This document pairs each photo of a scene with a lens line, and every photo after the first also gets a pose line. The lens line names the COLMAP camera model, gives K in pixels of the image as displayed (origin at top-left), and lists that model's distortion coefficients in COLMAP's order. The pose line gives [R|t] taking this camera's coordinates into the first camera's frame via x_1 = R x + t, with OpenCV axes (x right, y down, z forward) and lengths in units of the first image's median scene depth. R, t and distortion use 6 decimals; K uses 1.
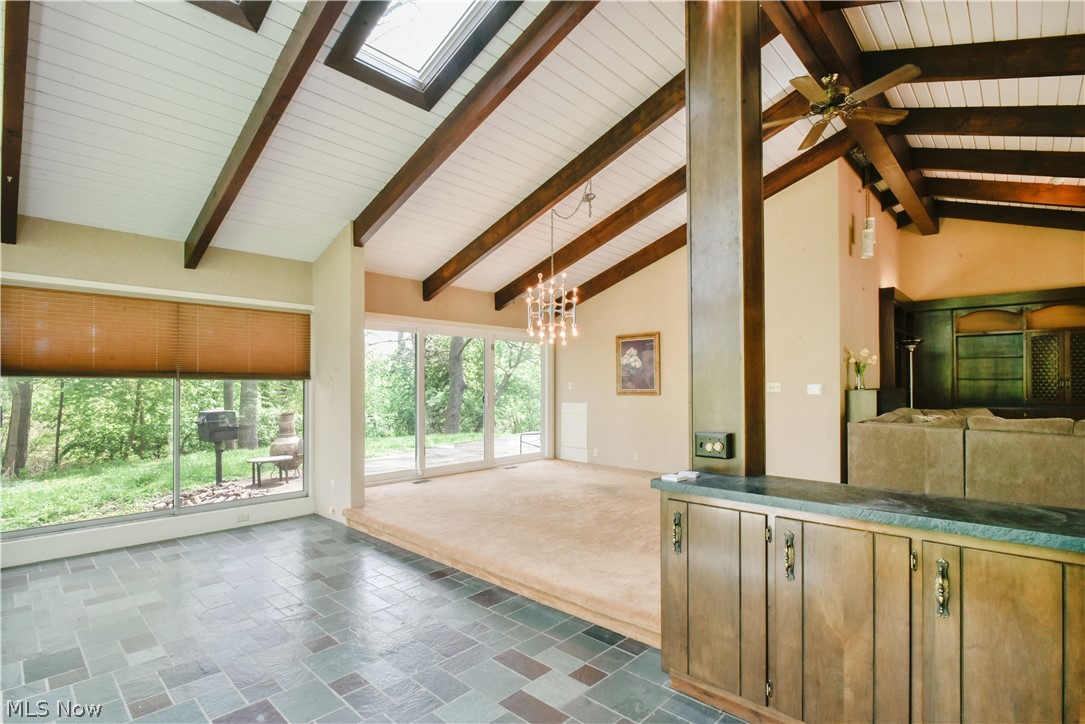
lens RADIAL K [[526.0, 0, 544.2], [0, 526.0, 376.5], [0, 0, 1]] dist [-0.002281, 0.000273]
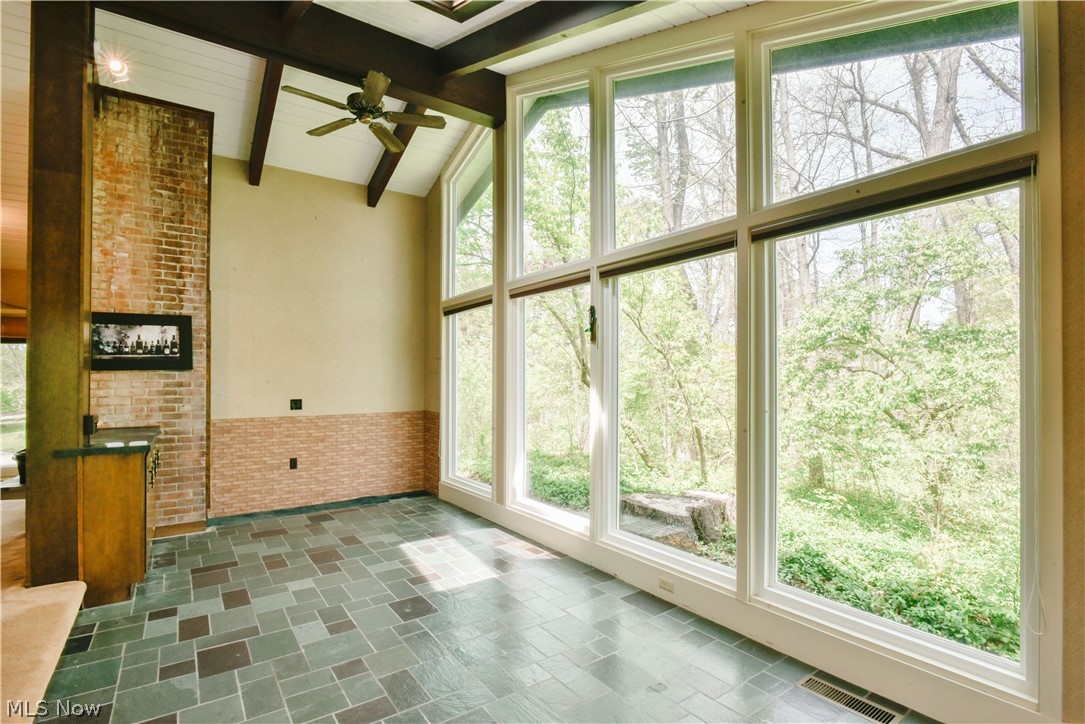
lens RADIAL K [[526.0, 0, 544.2], [0, 526.0, 376.5], [0, 0, 1]] dist [-0.002281, 0.000273]
pose [[-0.982073, 0.000515, 0.188502, -0.550886], [-0.004100, 0.999701, -0.024095, 0.015255], [-0.188458, -0.024436, -0.981777, 1.092968]]
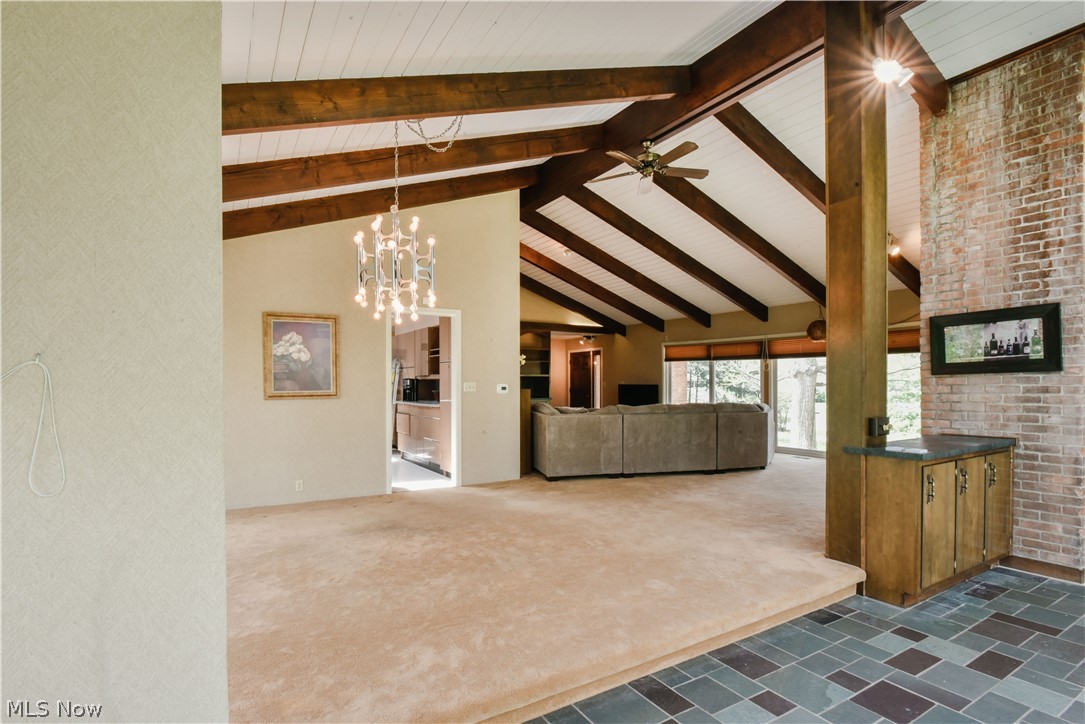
lens RADIAL K [[530.7, 0, 515.7], [0, 530.7, 391.3], [0, 0, 1]] dist [-0.002594, -0.000549]
pose [[0.270298, -0.014480, 0.962668, -0.678051], [-0.016453, 0.999671, 0.019656, 0.008940], [-0.962636, -0.021152, 0.269971, 0.811867]]
